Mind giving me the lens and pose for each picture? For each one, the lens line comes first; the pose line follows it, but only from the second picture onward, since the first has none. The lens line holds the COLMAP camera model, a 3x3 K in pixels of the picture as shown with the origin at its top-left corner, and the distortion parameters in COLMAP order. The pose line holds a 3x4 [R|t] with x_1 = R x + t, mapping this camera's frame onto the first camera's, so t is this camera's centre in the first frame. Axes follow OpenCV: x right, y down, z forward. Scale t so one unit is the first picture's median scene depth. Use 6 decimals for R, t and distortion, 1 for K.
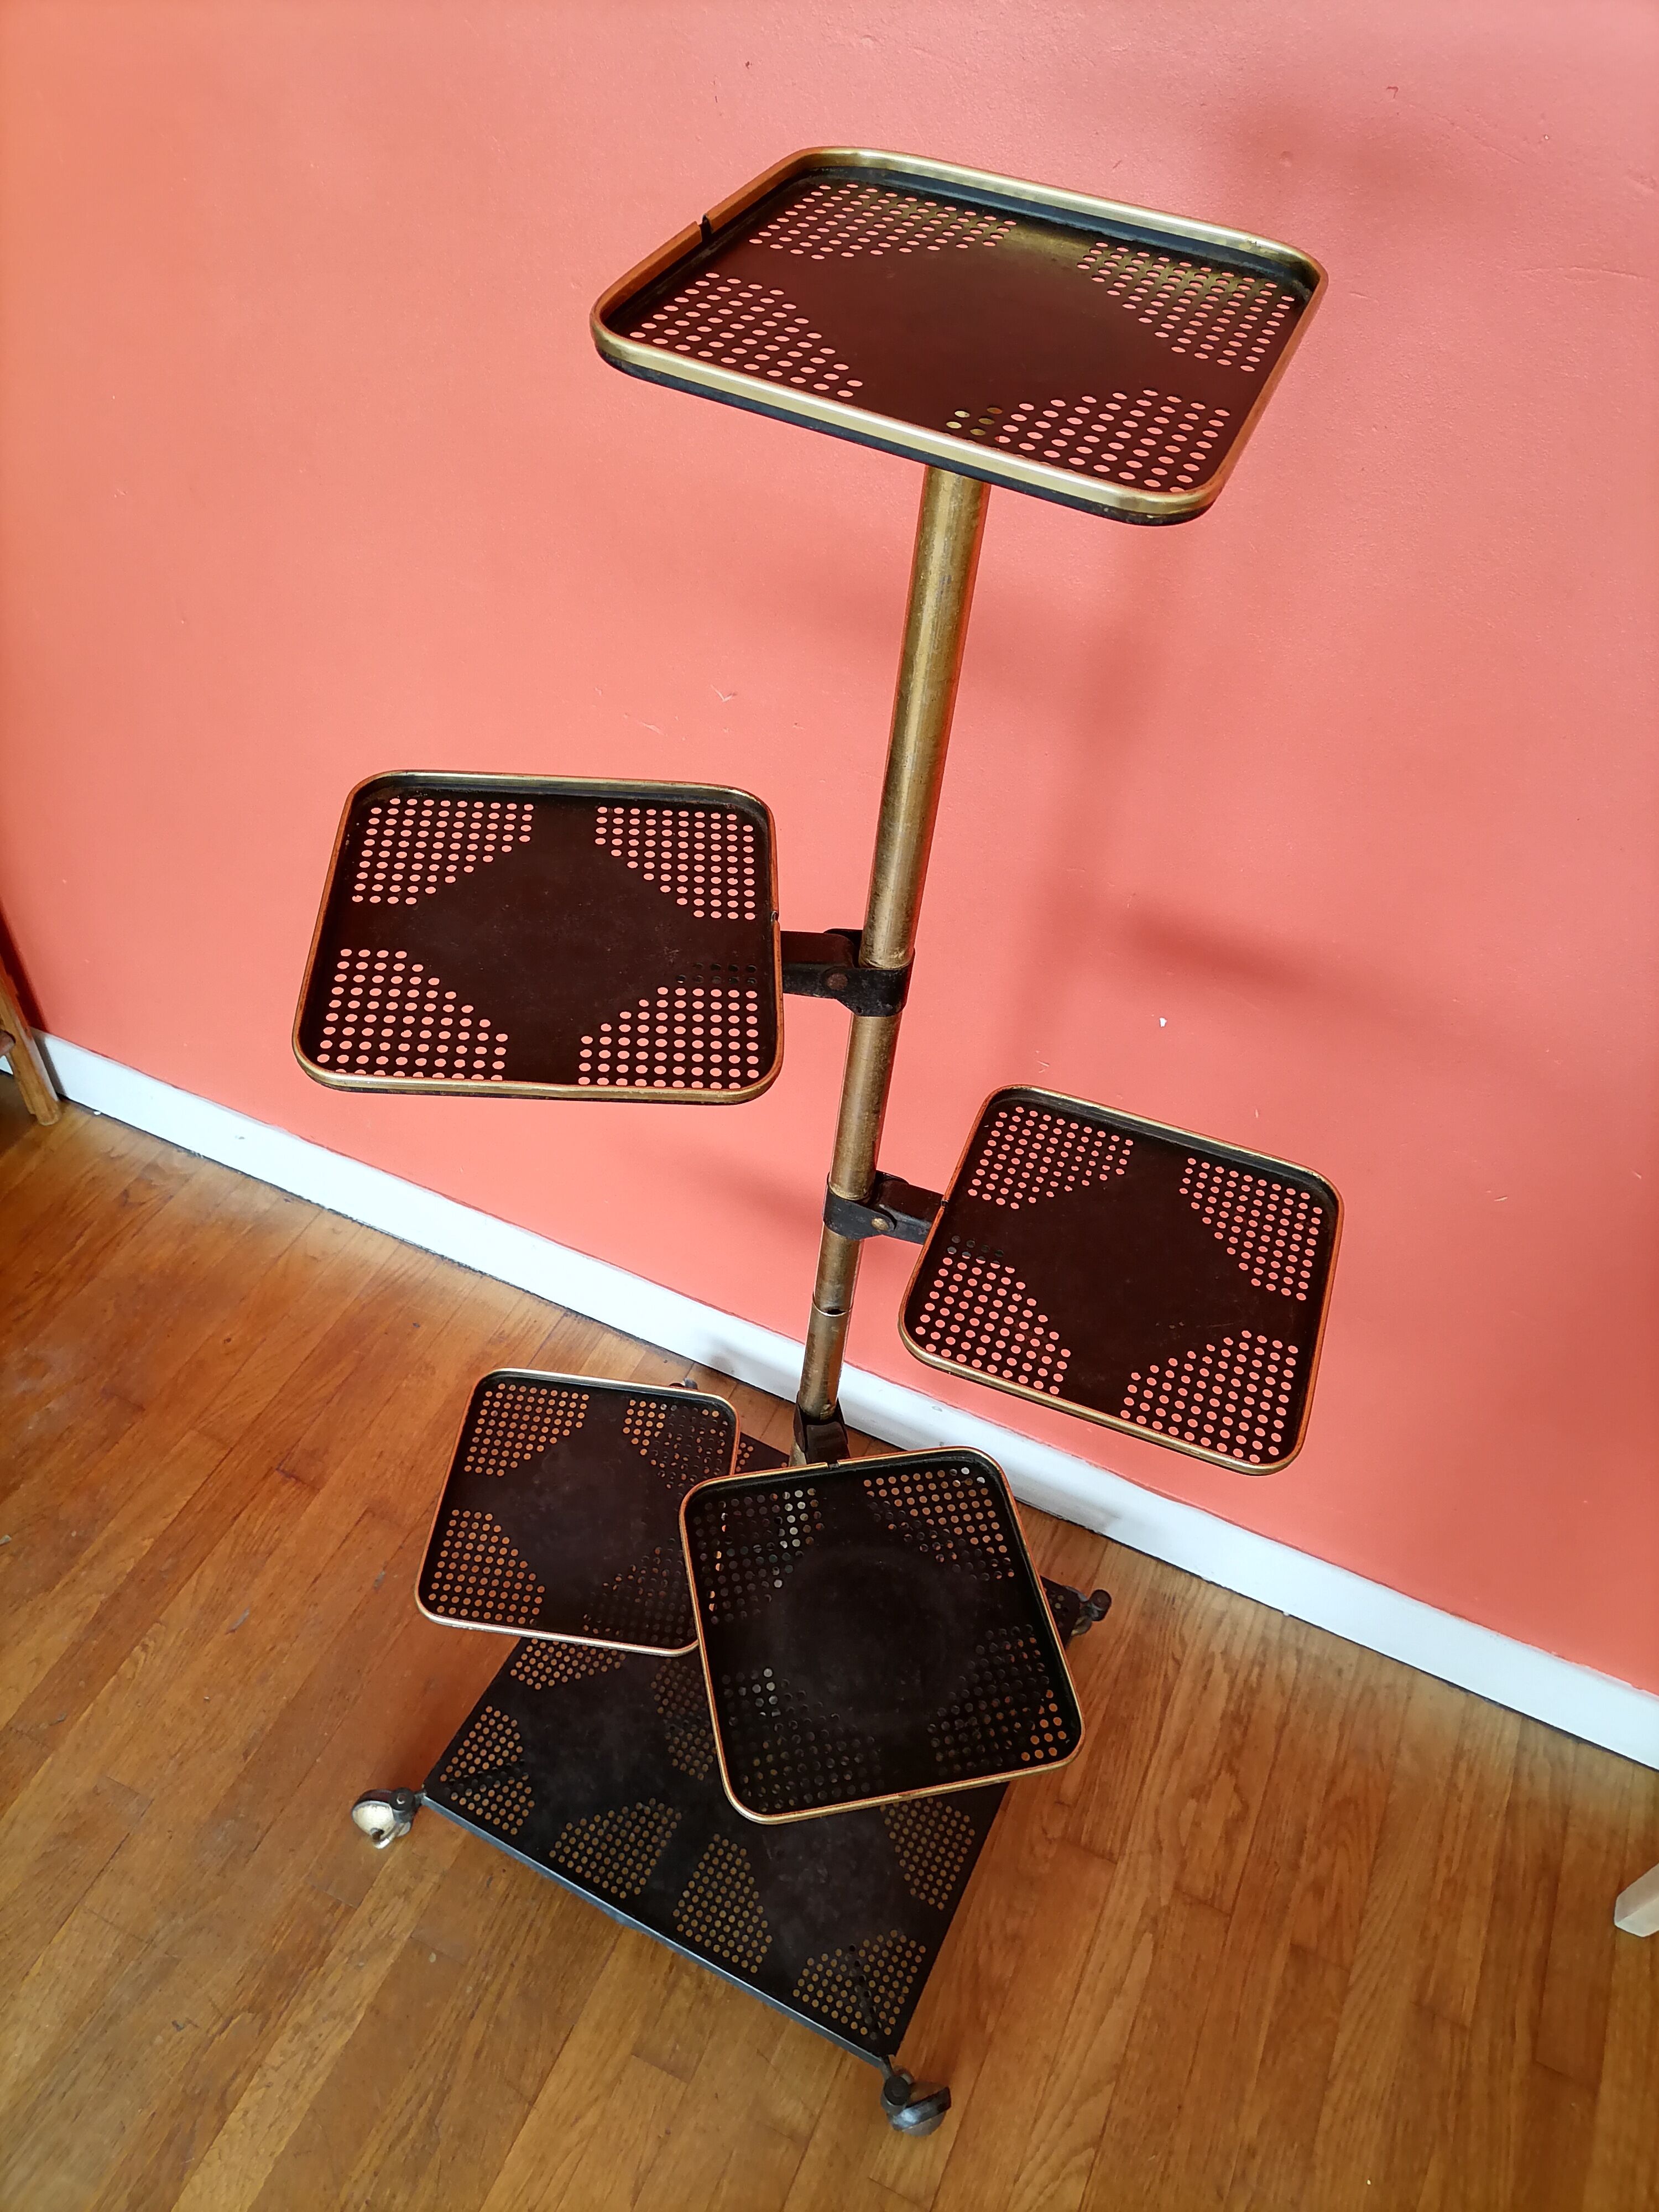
lens RADIAL K [[1663.8, 0, 829.5], [0, 1663.8, 1106.0], [0, 0, 1]] dist [-0.000676, -0.006503]
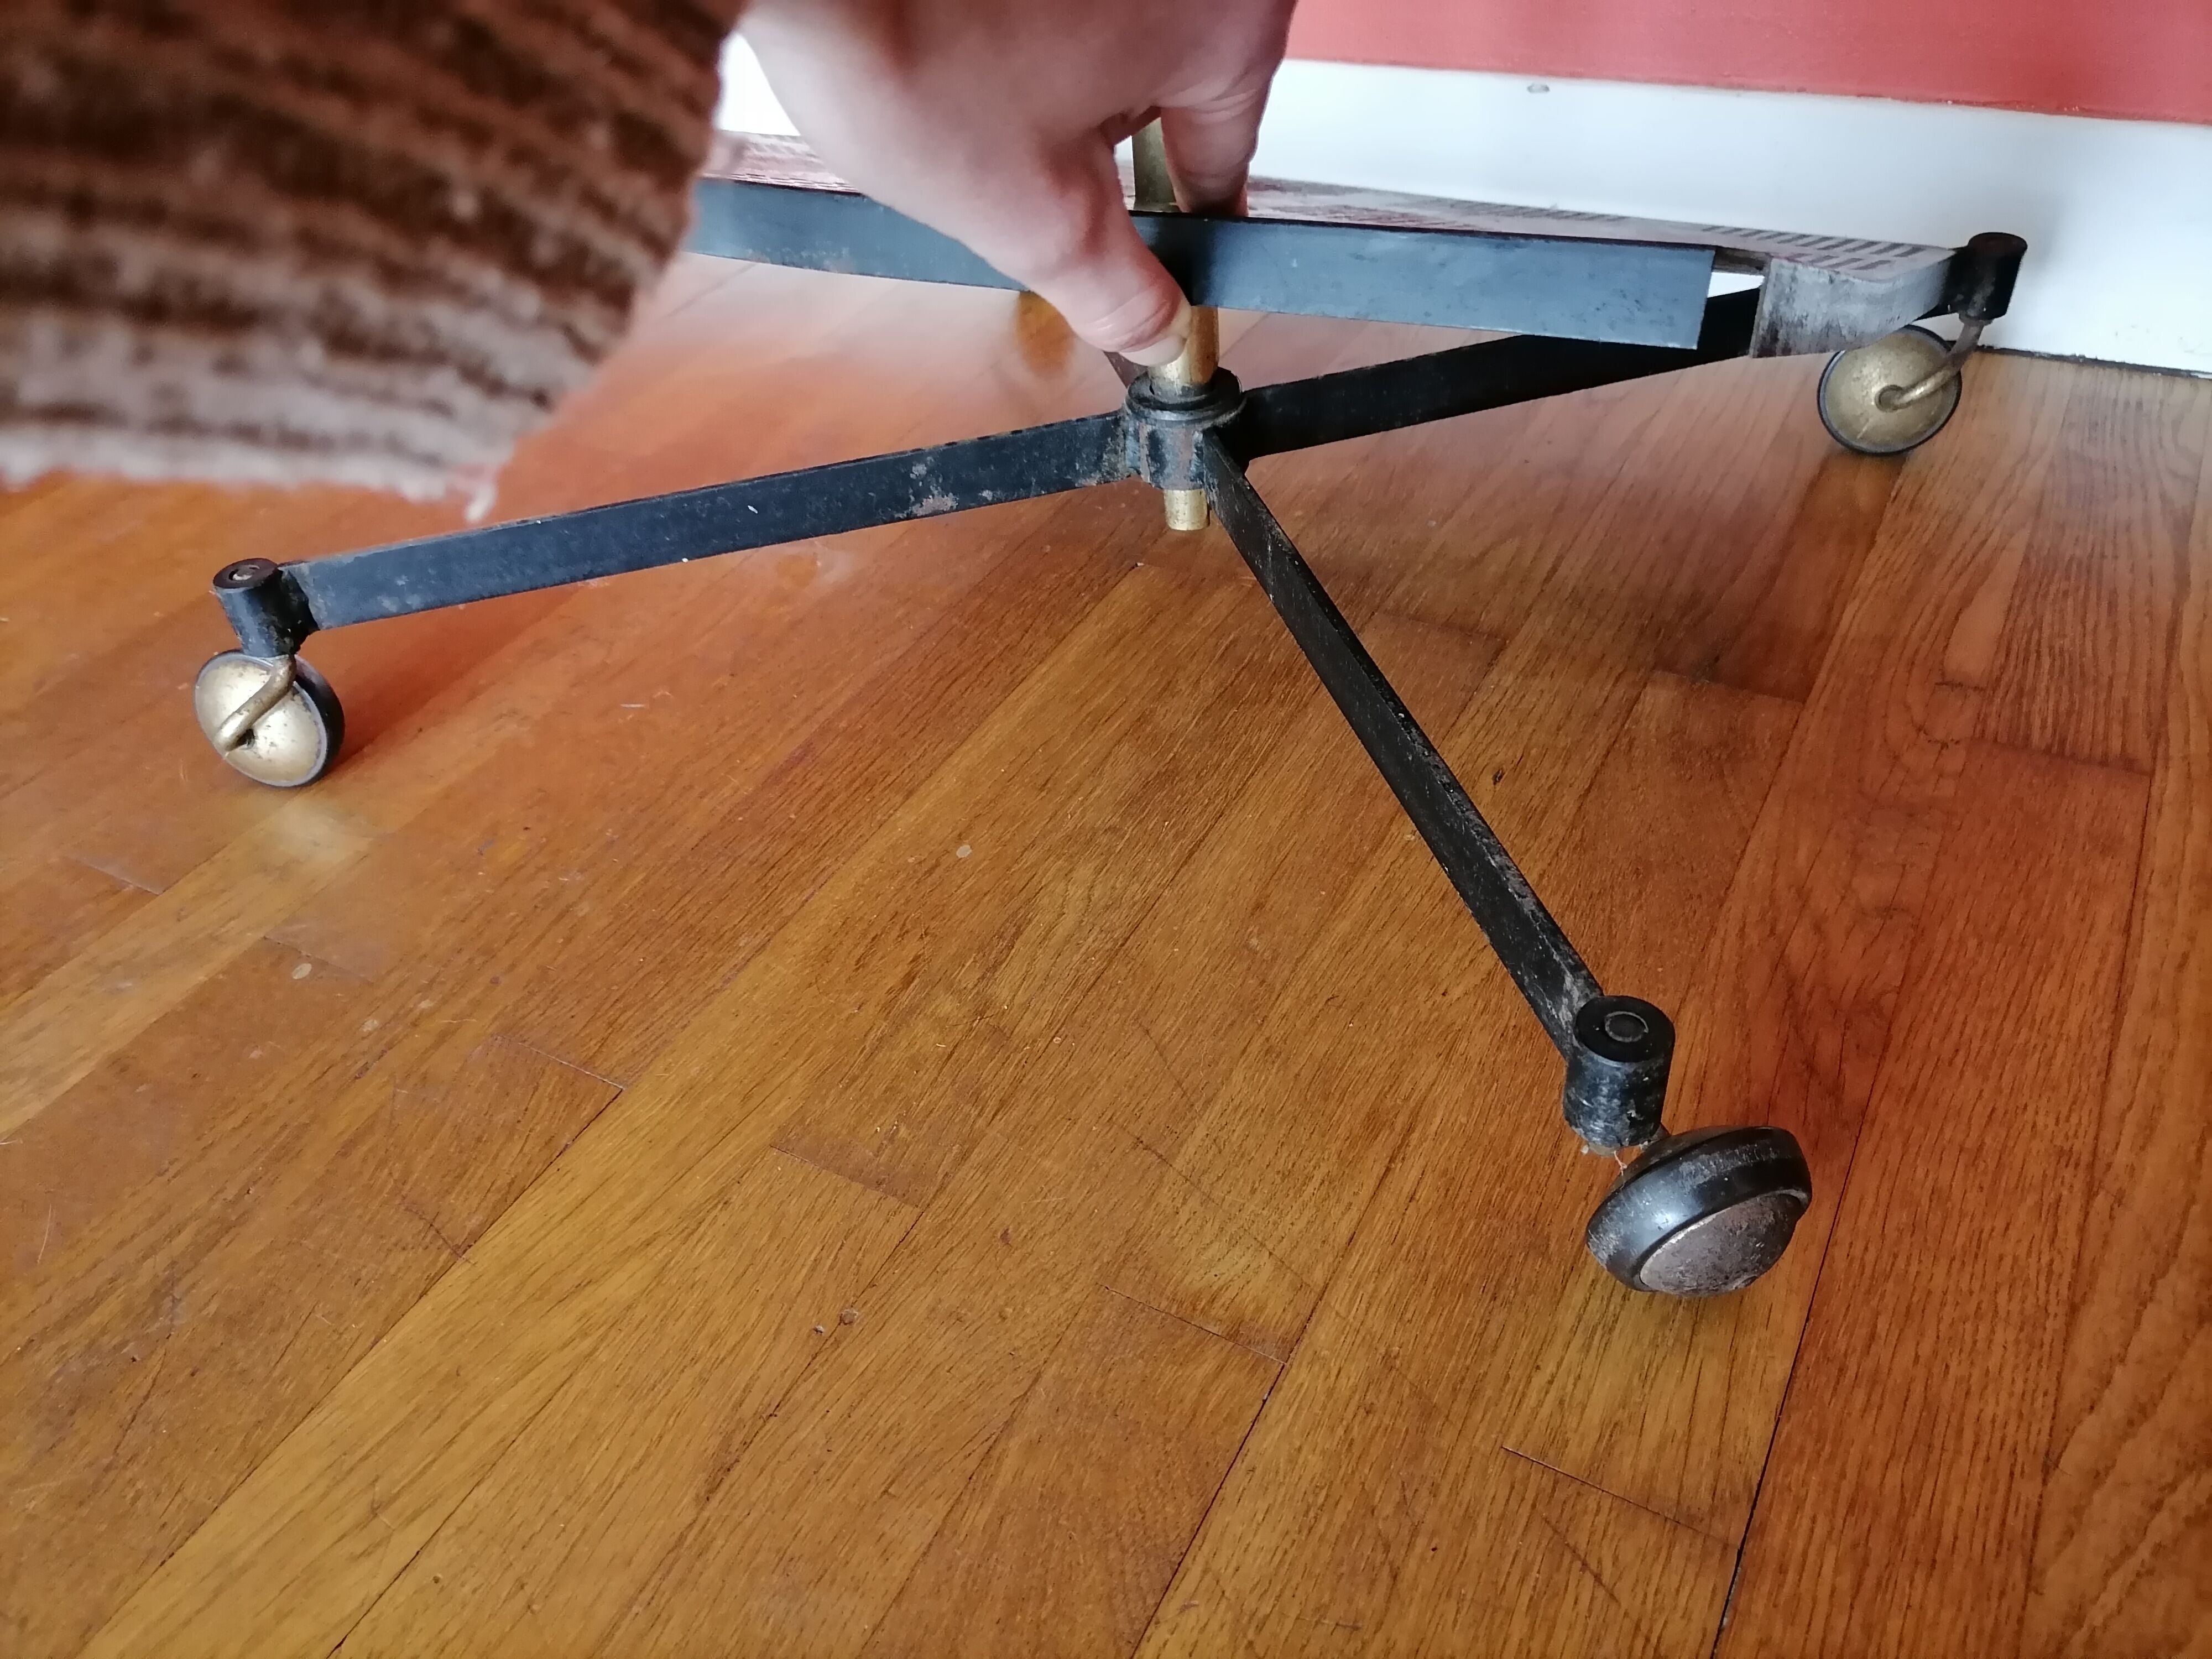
lens RADIAL K [[1693.3, 0, 1106.0], [0, 1693.3, 829.5], [0, 0, 1]] dist [0.003449, 0.000013]
pose [[0.983555, -0.069801, -0.166576, 0.011038], [0.043047, 0.986319, -0.159131, 0.524445], [0.175405, 0.149343, 0.973103, 0.615871]]
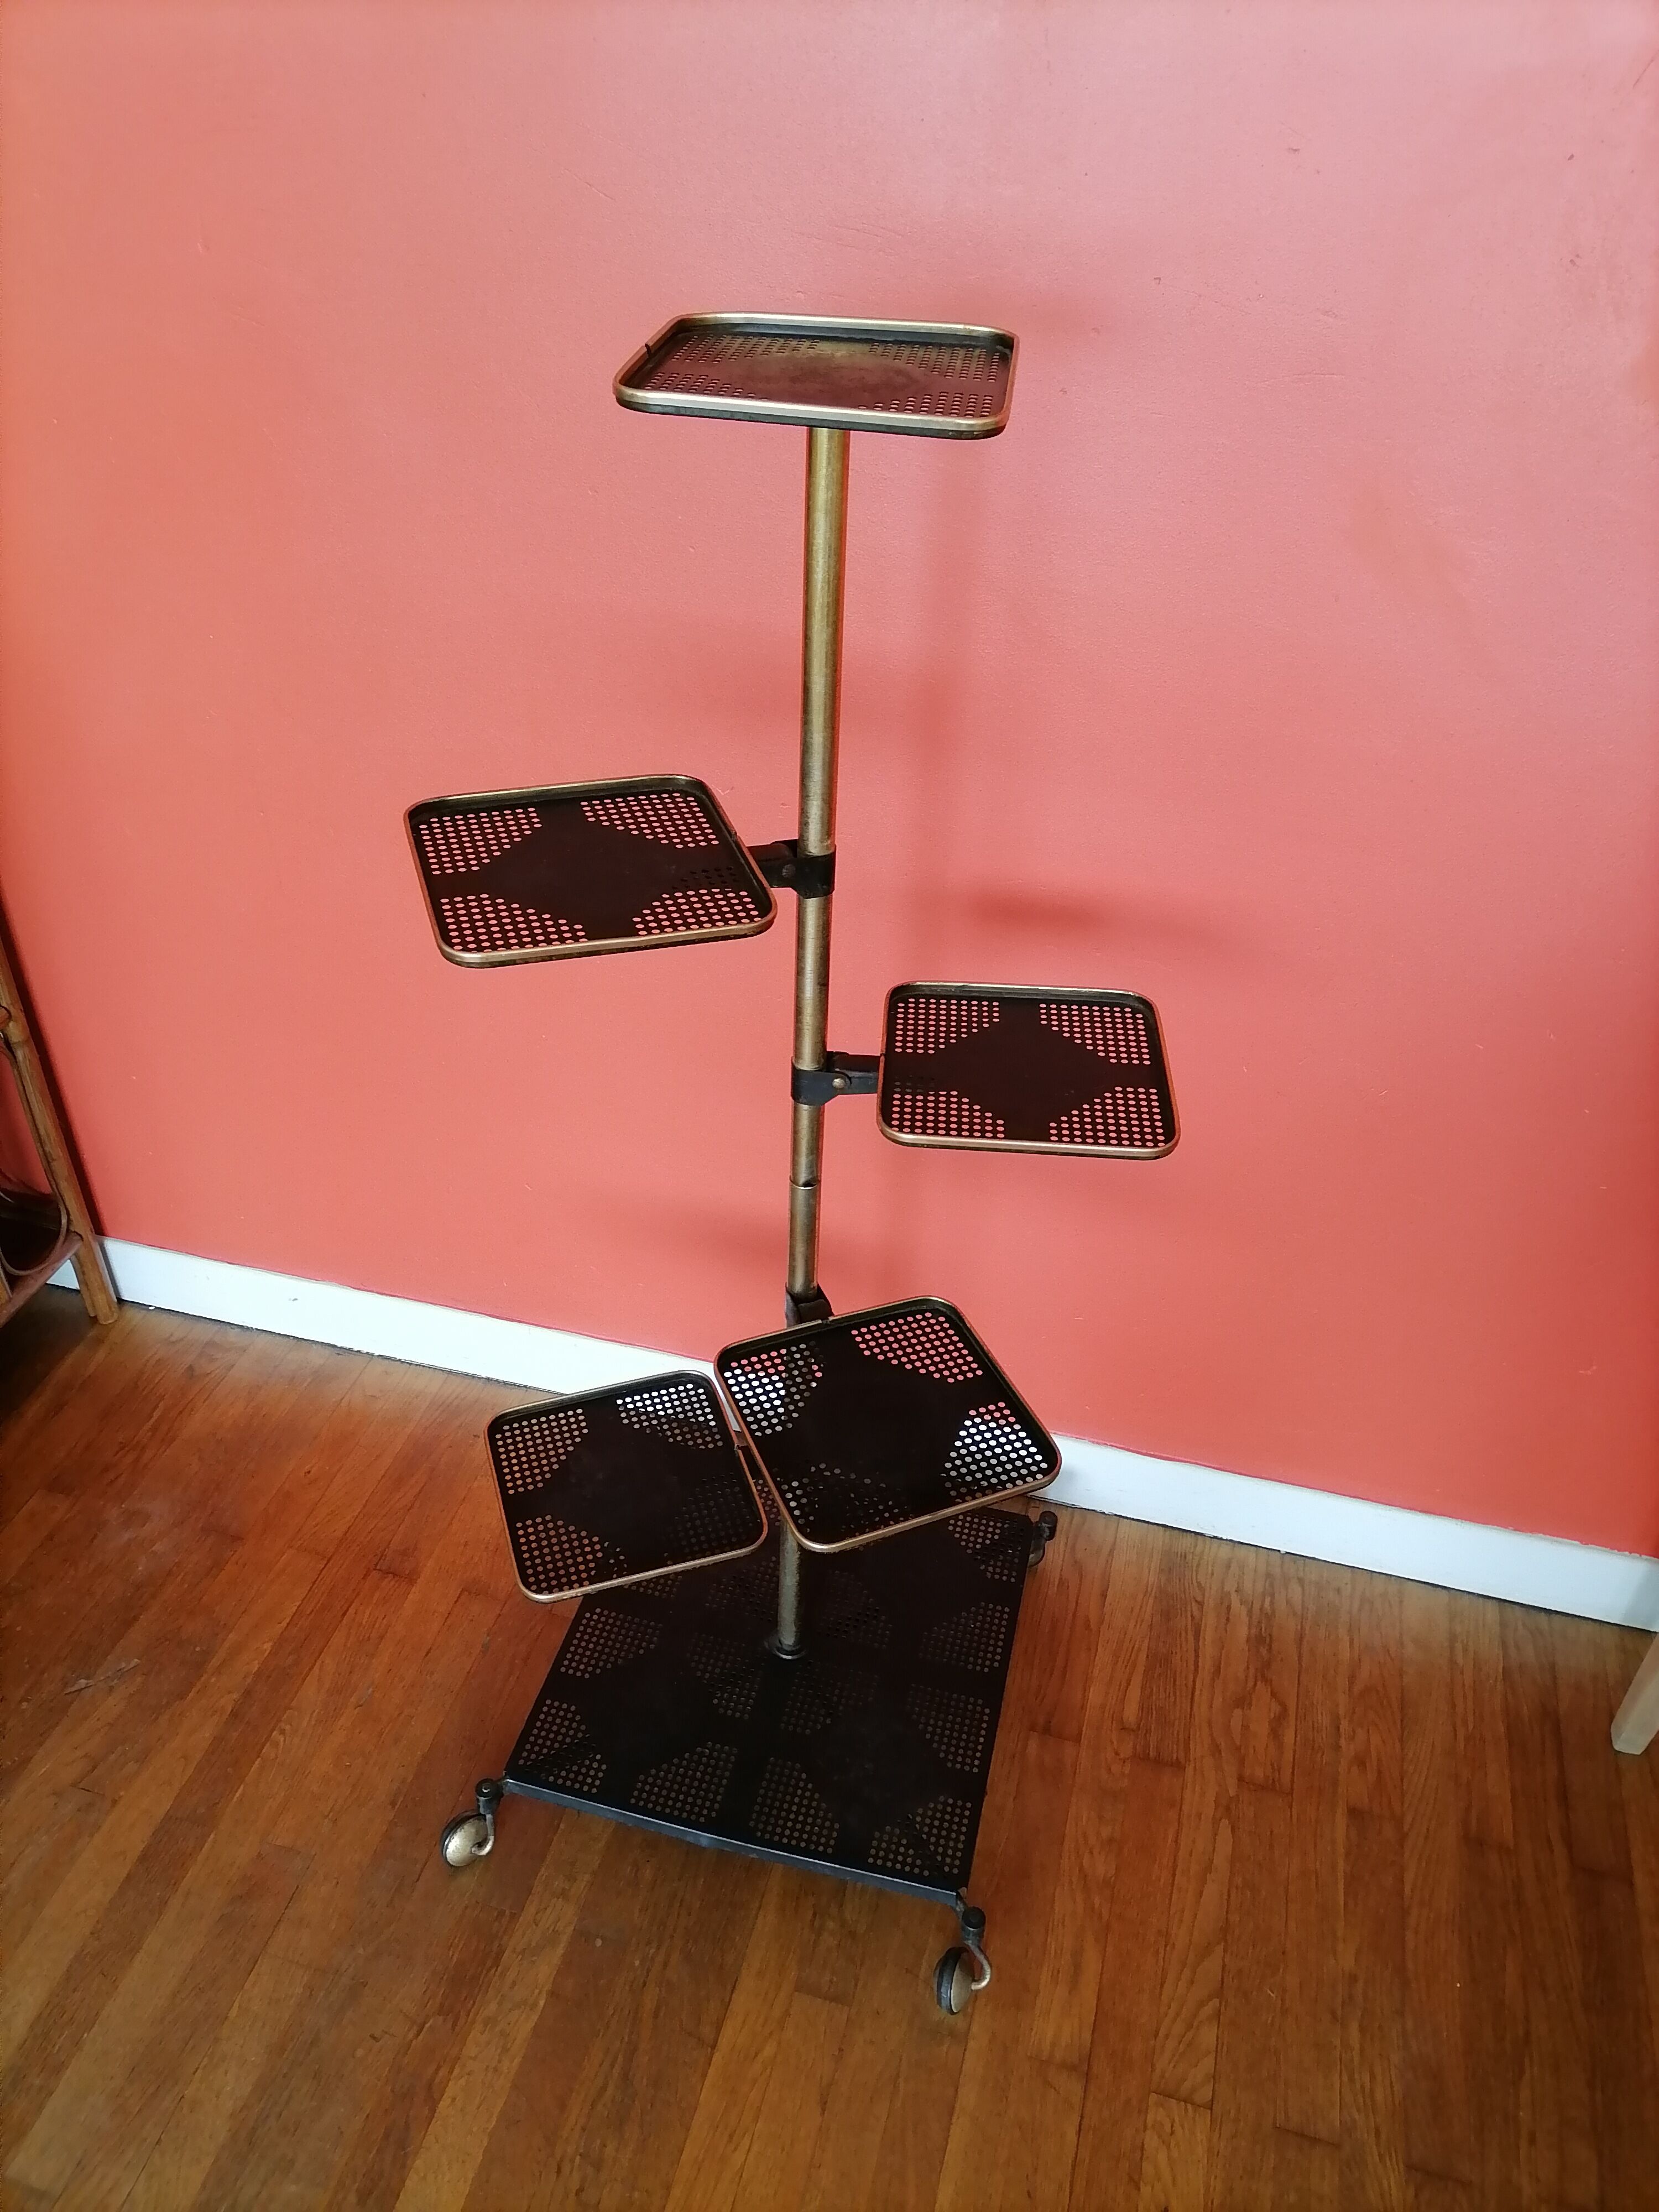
lens RADIAL K [[1663.8, 0, 829.5], [0, 1663.8, 1106.0], [0, 0, 1]] dist [-0.000676, -0.006503]
pose [[0.986043, -0.136664, 0.095093, -0.112232], [0.152320, 0.971083, -0.183836, 0.193079], [-0.067220, 0.195754, 0.978346, -0.177188]]
